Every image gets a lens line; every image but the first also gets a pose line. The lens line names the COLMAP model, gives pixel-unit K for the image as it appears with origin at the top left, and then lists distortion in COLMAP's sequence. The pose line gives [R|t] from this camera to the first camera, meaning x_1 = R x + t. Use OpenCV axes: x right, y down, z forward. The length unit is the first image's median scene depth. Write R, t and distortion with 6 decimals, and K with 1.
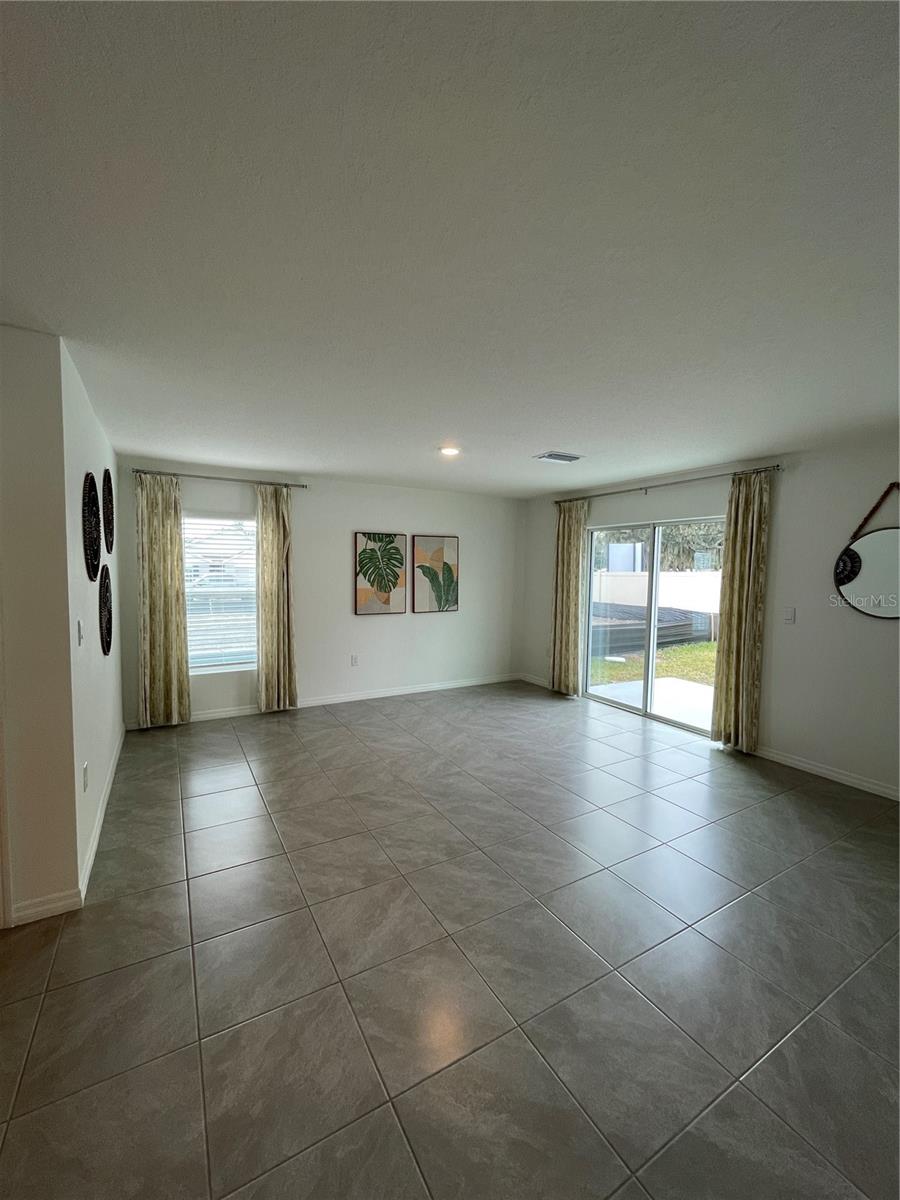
lens RADIAL K [[487.9, 0, 448.1], [0, 487.9, 599.4], [0, 0, 1]] dist [-0.002078, -0.000778]
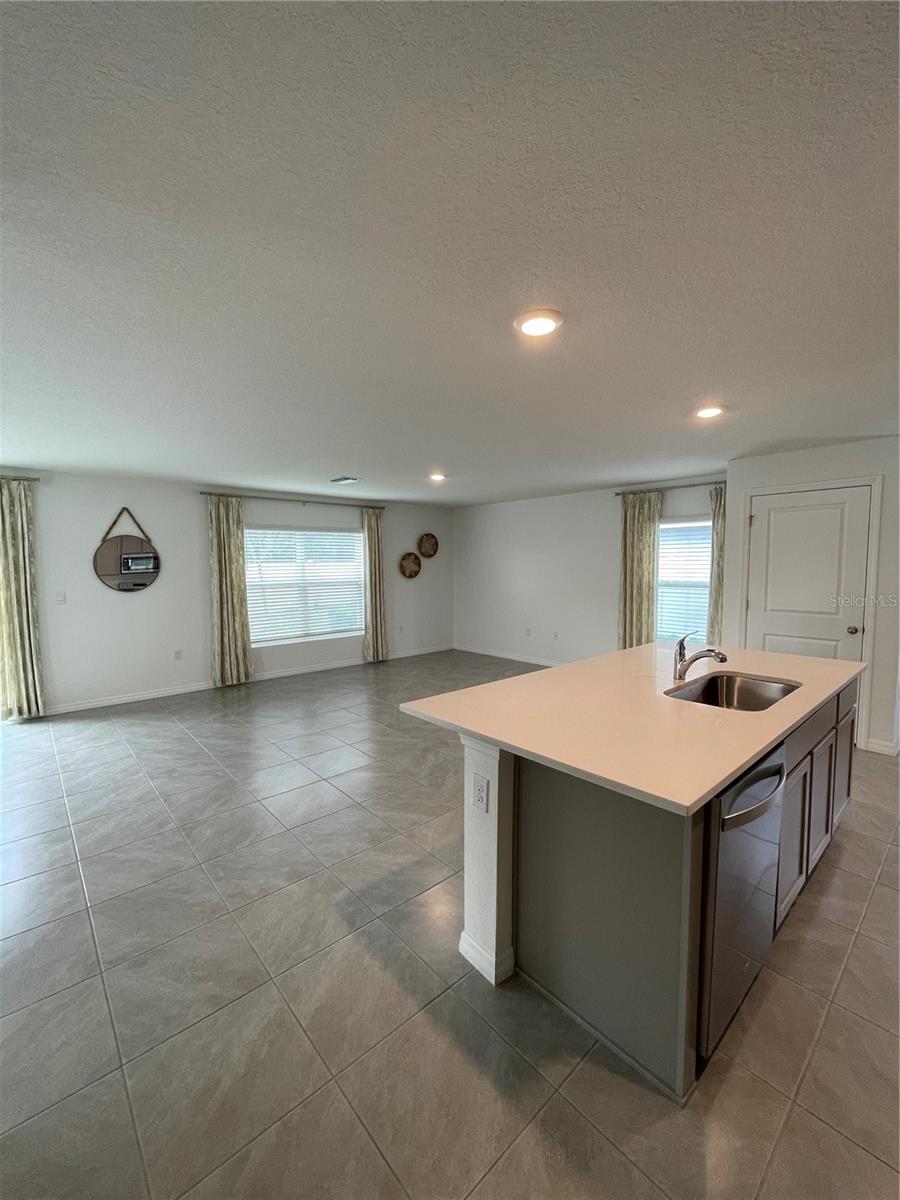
lens RADIAL K [[487.9, 0, 451.6], [0, 487.9, 596.3], [0, 0, 1]] dist [-0.002078, -0.000778]
pose [[-0.201577, -0.080743, 0.976139, -0.606312], [0.064933, 0.993302, 0.095572, -0.020259], [-0.977318, 0.082649, -0.194984, 0.187337]]
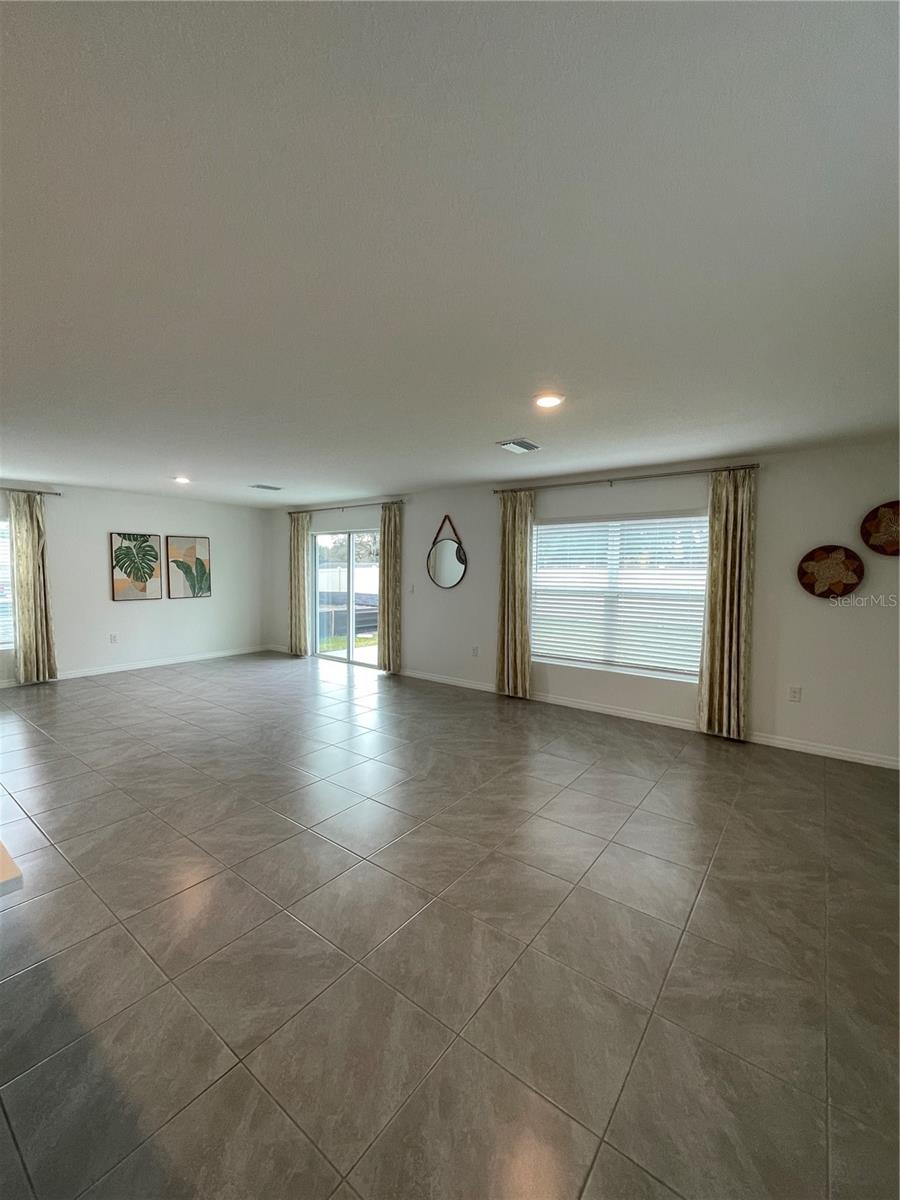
lens RADIAL K [[487.9, 0, 448.7], [0, 487.9, 600.4], [0, 0, 1]] dist [-0.002078, -0.000778]
pose [[0.923936, -0.030393, 0.381338, 0.134246], [0.027469, 0.999537, 0.013112, 0.042344], [-0.381560, -0.001639, 0.924343, -0.494826]]
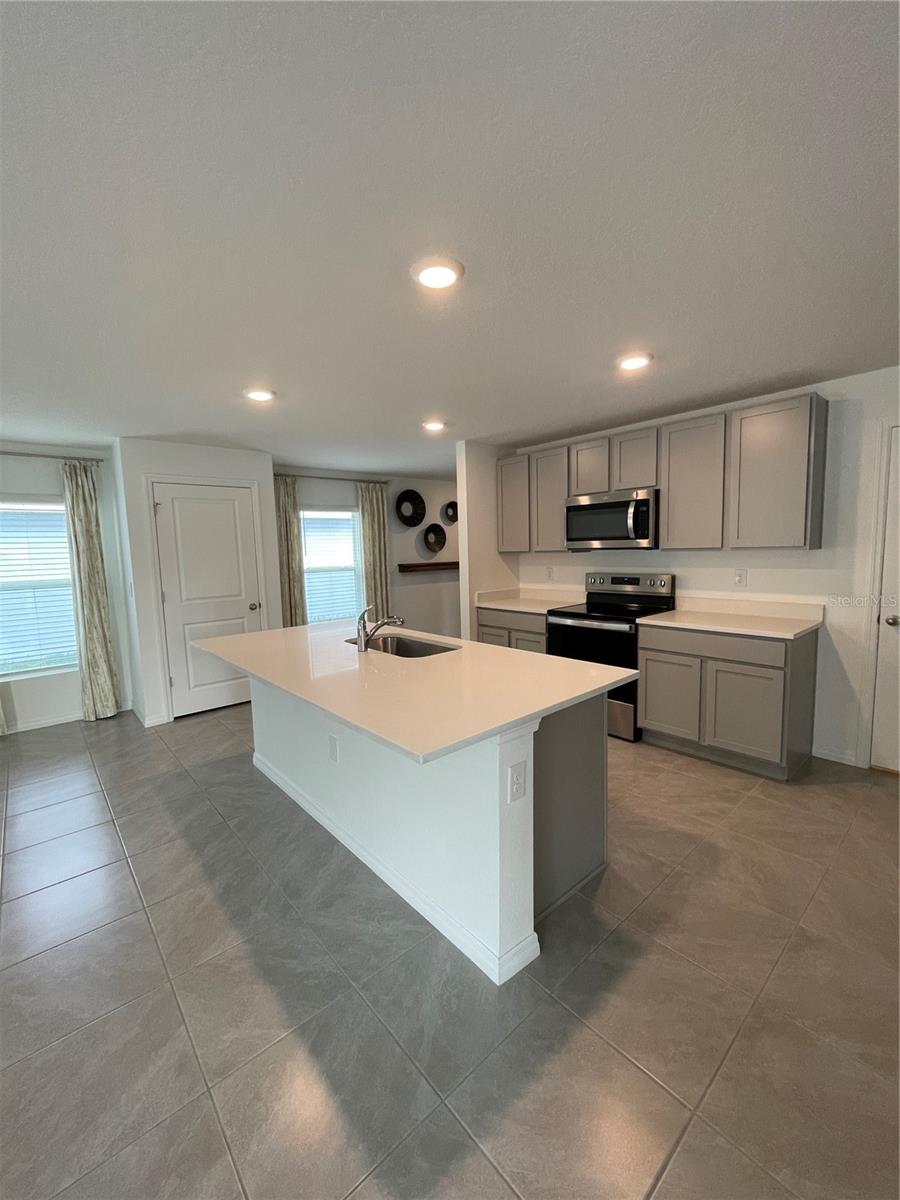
lens RADIAL K [[487.9, 0, 446.5], [0, 487.9, 599.3], [0, 0, 1]] dist [-0.002078, -0.000778]
pose [[-0.981782, 0.034435, -0.186867, -0.159737], [0.003406, 0.986474, 0.163884, -0.018694], [0.189982, 0.160261, -0.968619, 0.405047]]
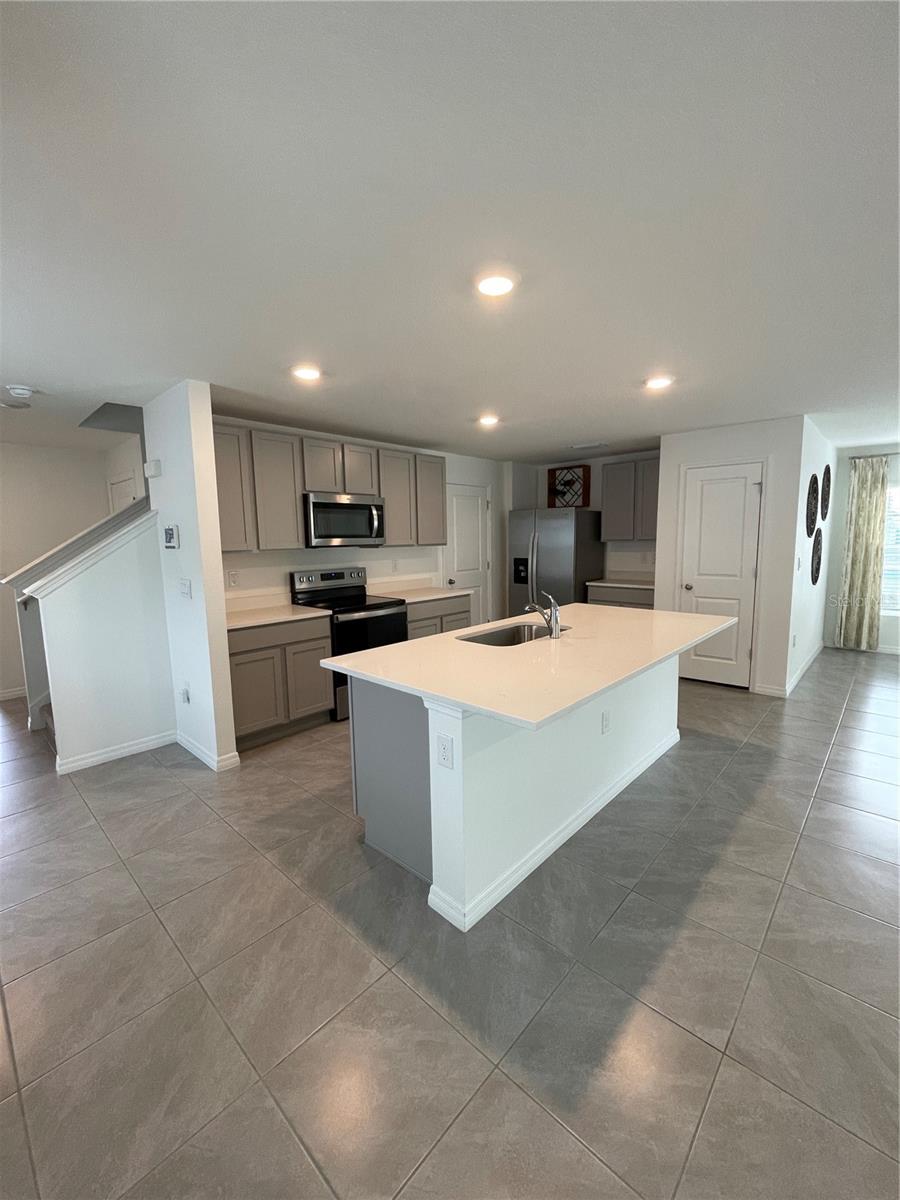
lens RADIAL K [[487.9, 0, 450.9], [0, 487.9, 599.6], [0, 0, 1]] dist [-0.002078, -0.000778]
pose [[0.293752, 0.100647, -0.950568, 0.318391], [-0.037182, 0.994892, 0.093849, 0.038251], [0.955158, 0.007775, 0.295994, -0.411759]]
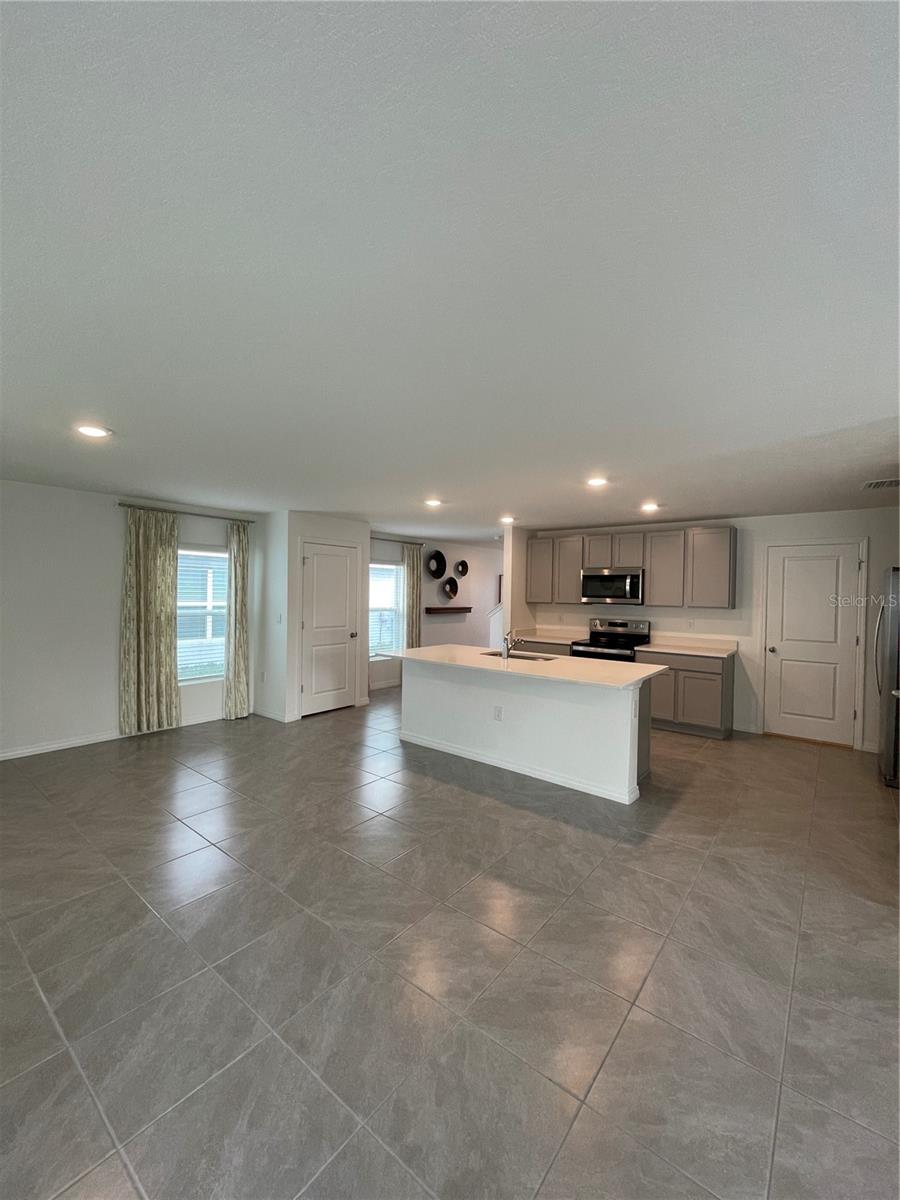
lens RADIAL K [[487.9, 0, 444.6], [0, 487.9, 602.2], [0, 0, 1]] dist [-0.002078, -0.000778]
pose [[-0.933104, -0.021911, -0.358937, 0.278572], [-0.051619, 0.995966, 0.073392, -0.041991], [0.355882, 0.087011, -0.930472, 0.685298]]
